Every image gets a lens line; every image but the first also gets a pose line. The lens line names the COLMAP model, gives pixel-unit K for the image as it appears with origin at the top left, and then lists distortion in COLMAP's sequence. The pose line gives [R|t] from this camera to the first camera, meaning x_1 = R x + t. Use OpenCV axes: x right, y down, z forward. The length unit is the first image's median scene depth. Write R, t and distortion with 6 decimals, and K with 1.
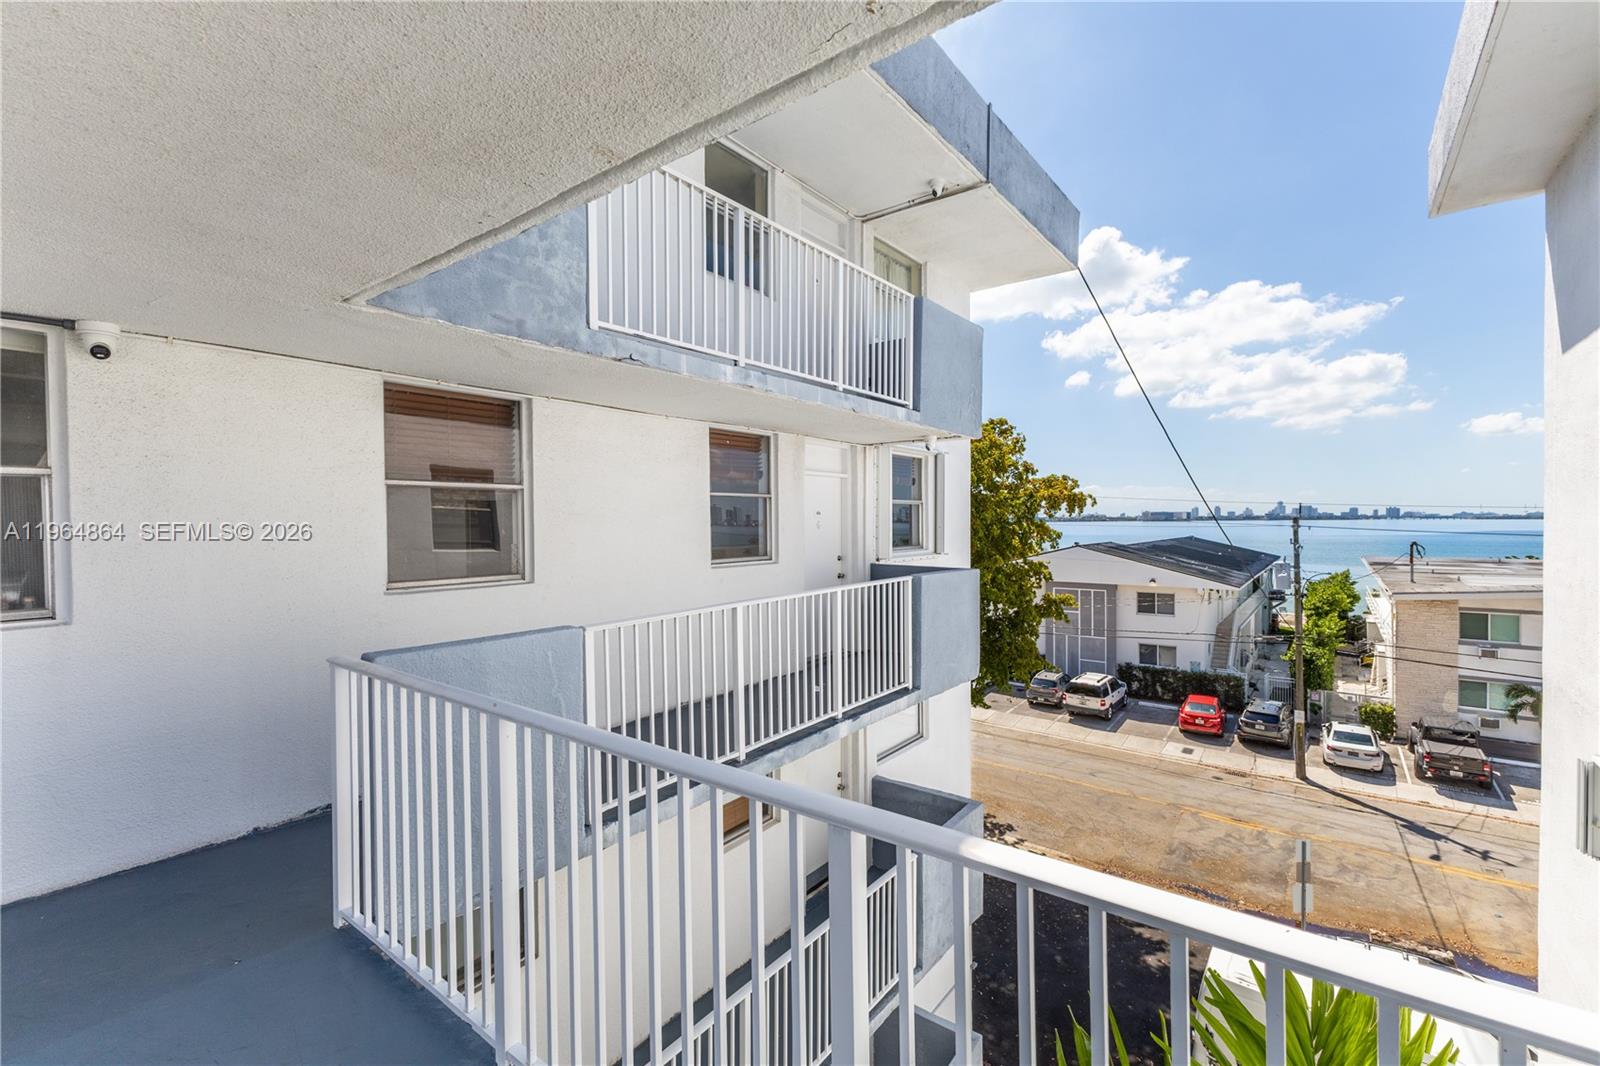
lens RADIAL K [[699.7, 0, 800.0], [0, 699.7, 533.0], [0, 0, 1]] dist [0.001892, 0.000407]
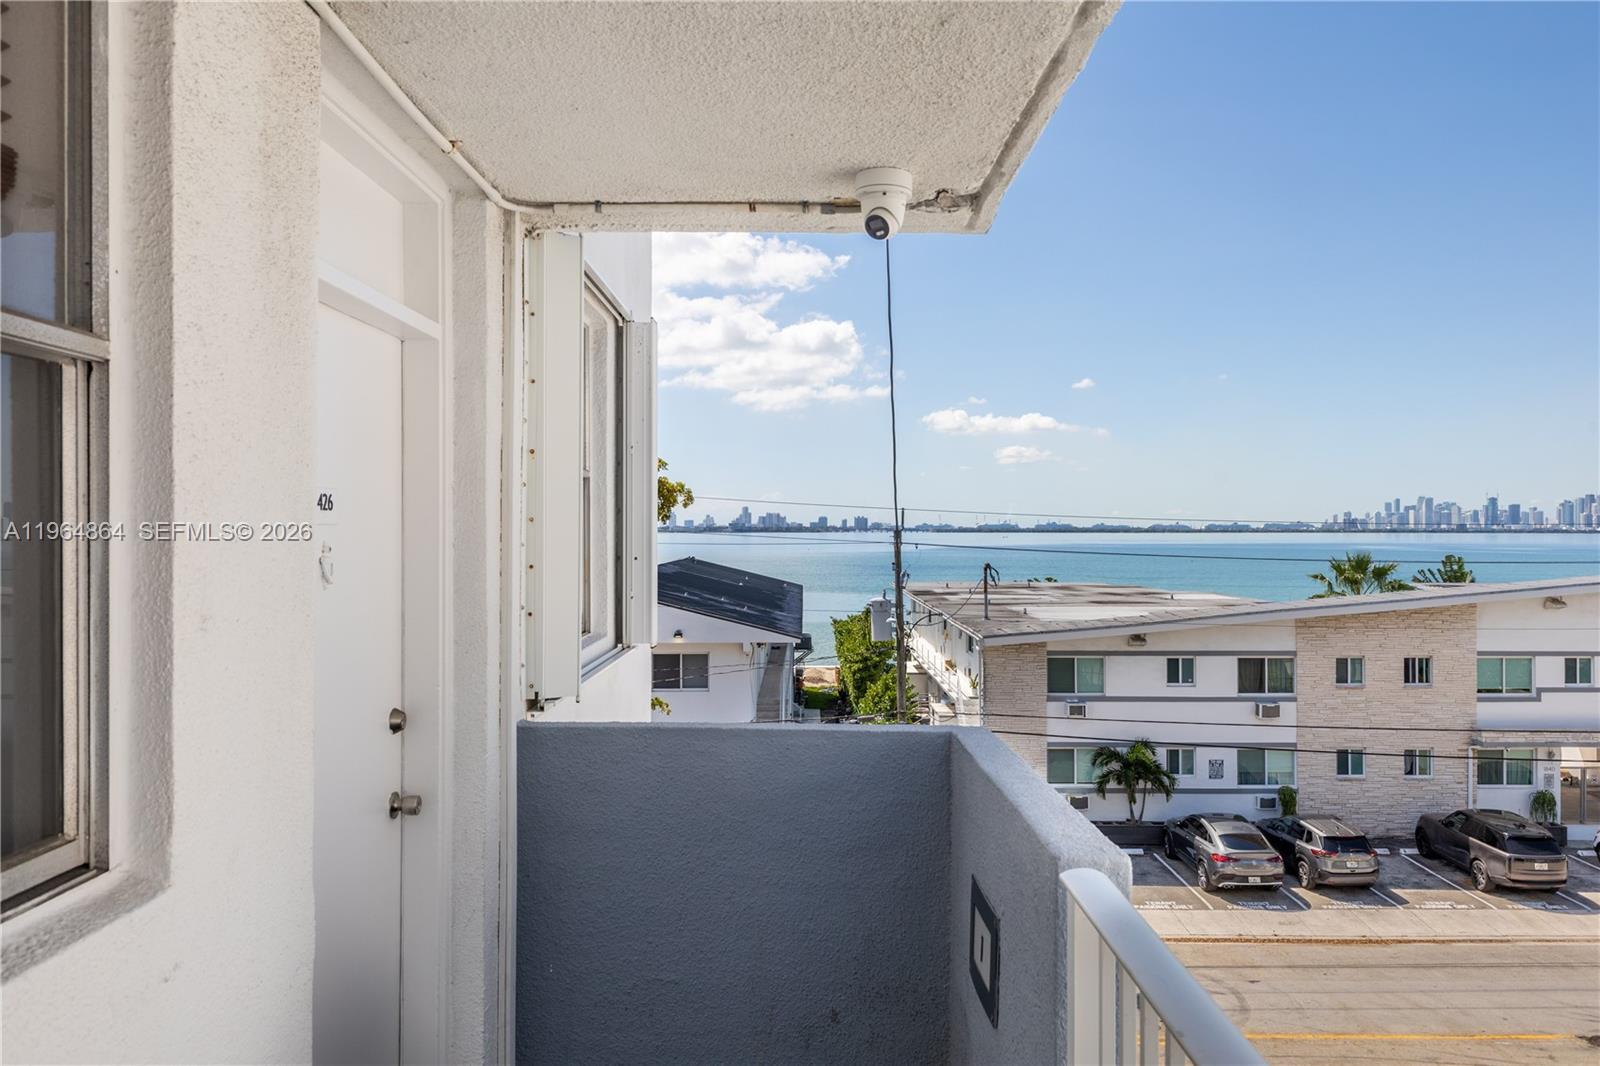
lens RADIAL K [[1157.1, 0, 799.7], [0, 1157.1, 554.1], [0, 0, 1]] dist [0.059737, -0.000156]
pose [[0.794814, -0.007777, 0.606803, -0.014192], [0.006851, 0.999969, 0.003842, -0.003506], [-0.606815, 0.001104, 0.794843, 0.155461]]
